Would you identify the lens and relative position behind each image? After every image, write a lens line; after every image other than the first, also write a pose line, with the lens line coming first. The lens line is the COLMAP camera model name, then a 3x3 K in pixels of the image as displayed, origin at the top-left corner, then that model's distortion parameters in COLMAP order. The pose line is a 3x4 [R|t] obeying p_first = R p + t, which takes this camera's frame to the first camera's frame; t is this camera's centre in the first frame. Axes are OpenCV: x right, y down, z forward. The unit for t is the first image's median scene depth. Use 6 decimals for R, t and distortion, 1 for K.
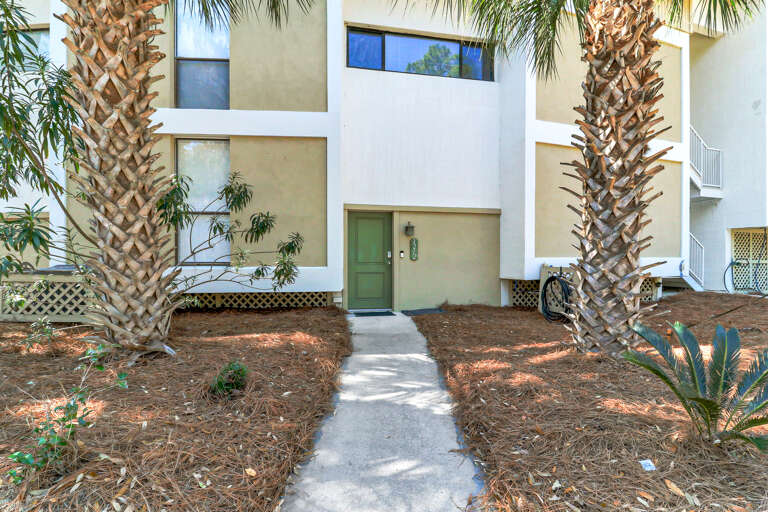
lens RADIAL K [[351.9, 0, 384.9], [0, 351.9, 256.7], [0, 0, 1]] dist [-0.003934, -0.003765]
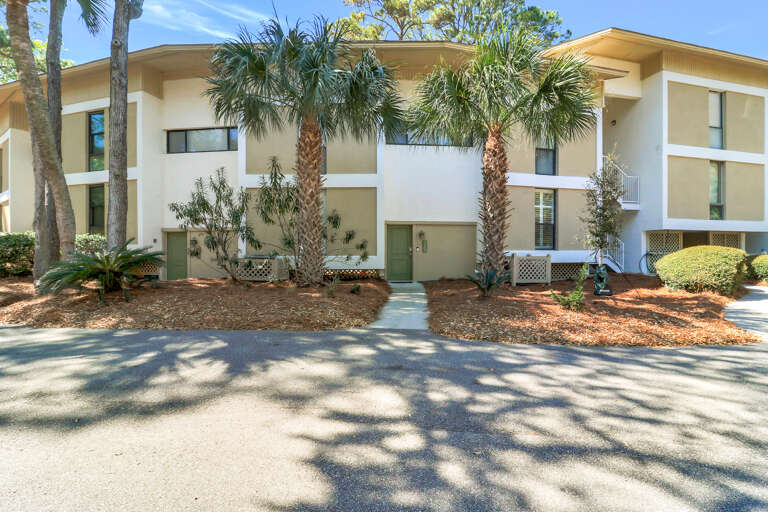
lens RADIAL K [[351.9, 0, 385.6], [0, 351.9, 252.6], [0, 0, 1]] dist [-0.003934, -0.003765]
pose [[0.996866, -0.002581, -0.079062, 0.030060], [0.003012, 0.999981, 0.005334, 0.001715], [0.079047, -0.005555, 0.996855, -0.837969]]
